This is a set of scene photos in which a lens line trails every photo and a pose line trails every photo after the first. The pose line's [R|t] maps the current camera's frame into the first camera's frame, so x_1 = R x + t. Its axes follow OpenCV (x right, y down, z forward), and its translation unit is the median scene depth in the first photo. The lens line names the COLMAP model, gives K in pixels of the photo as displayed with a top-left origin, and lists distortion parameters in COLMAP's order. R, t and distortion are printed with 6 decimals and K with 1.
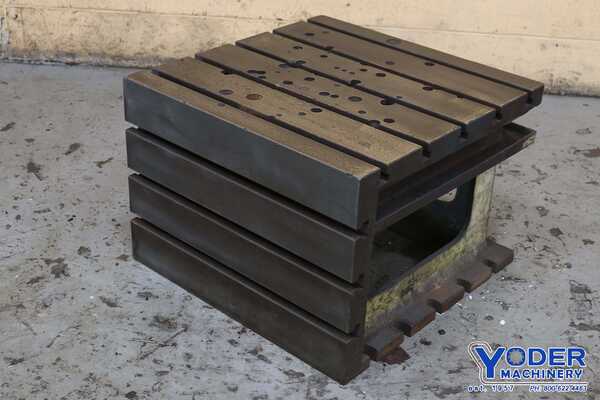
lens RADIAL K [[915.6, 0, 300.0], [0, 915.6, 200.0], [0, 0, 1]] dist [-0.007042, -0.026812]
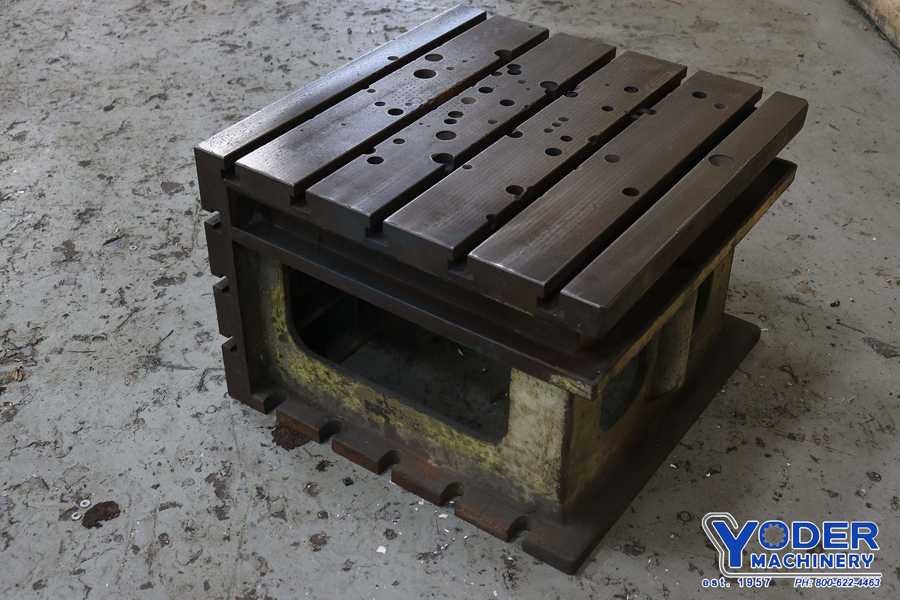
lens RADIAL K [[1145.9, 0, 450.0], [0, 1145.9, 300.0], [0, 0, 1]] dist [-0.076579, 0.104260]
pose [[0.116382, 0.552085, -0.825626, 0.806045], [-0.482034, 0.758205, 0.439053, -0.380037], [0.868388, 0.346882, 0.354365, 0.711533]]
